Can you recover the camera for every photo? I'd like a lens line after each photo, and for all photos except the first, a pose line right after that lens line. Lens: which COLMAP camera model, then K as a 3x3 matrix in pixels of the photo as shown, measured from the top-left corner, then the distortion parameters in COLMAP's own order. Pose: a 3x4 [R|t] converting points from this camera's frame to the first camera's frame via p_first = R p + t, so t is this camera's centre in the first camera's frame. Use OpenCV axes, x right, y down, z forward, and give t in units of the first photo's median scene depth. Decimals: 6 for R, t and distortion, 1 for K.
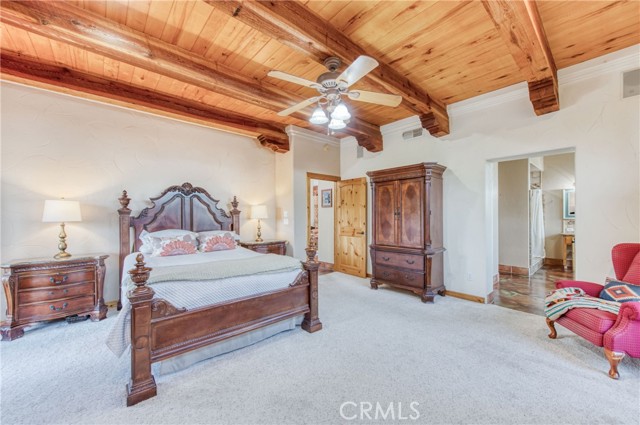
lens RADIAL K [[250.4, 0, 320.2], [0, 250.4, 215.8], [0, 0, 1]] dist [0.010966, 0.000009]
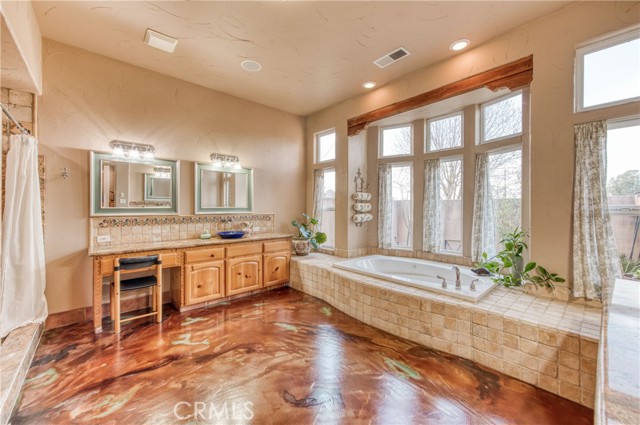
lens RADIAL K [[254.9, 0, 321.8], [0, 254.9, 208.2], [0, 0, 1]] dist [0.000297, 0.000006]
pose [[-0.004102, 0.001413, 0.999991, 0.496262], [-0.001567, 0.999998, -0.001420, -0.001979], [-0.999990, -0.001573, -0.004099, 0.578747]]
